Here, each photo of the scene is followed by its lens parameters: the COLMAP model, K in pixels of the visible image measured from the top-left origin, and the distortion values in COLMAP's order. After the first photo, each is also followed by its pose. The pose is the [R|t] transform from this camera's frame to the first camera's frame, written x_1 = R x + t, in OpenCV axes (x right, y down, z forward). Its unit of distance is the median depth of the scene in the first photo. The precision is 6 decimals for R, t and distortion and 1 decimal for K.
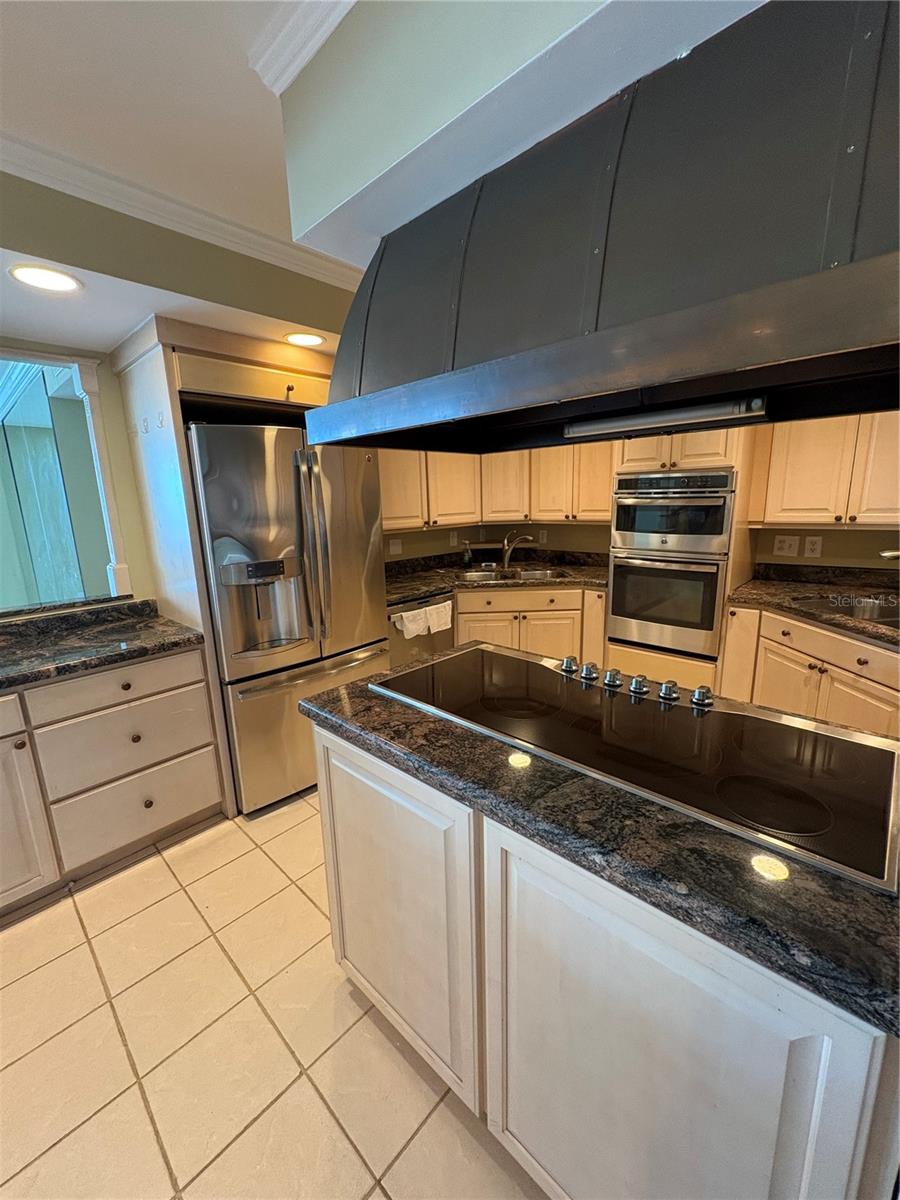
lens RADIAL K [[479.5, 0, 448.2], [0, 479.5, 599.3], [0, 0, 1]] dist [0.000205, 0.000310]
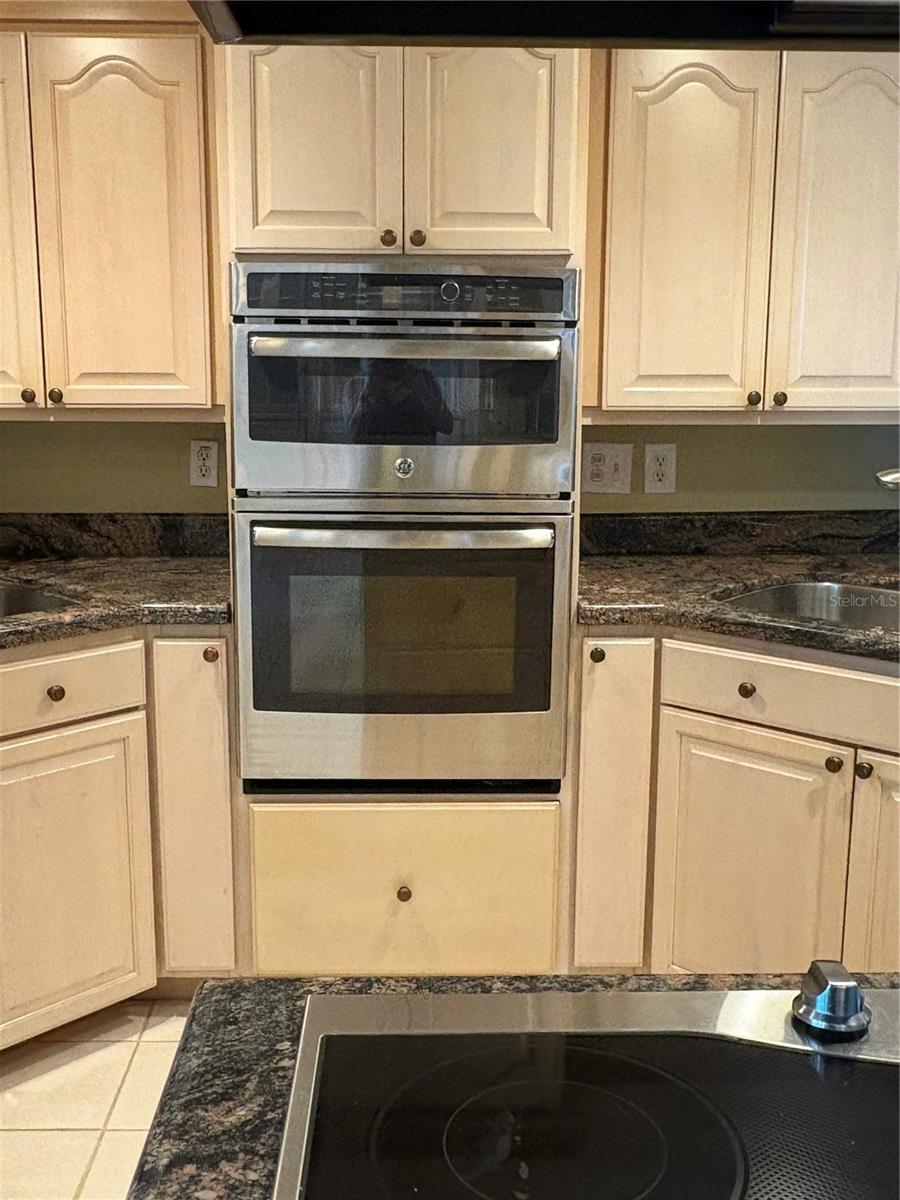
lens RADIAL K [[1261.4, 0, 444.7], [0, 1261.4, 592.8], [0, 0, 1]] dist [-0.011431, 0.006177]
pose [[0.707777, -0.103076, 0.698875, -0.155322], [0.121642, 0.992304, 0.023163, -0.052986], [-0.695884, 0.068618, 0.714868, 0.374169]]
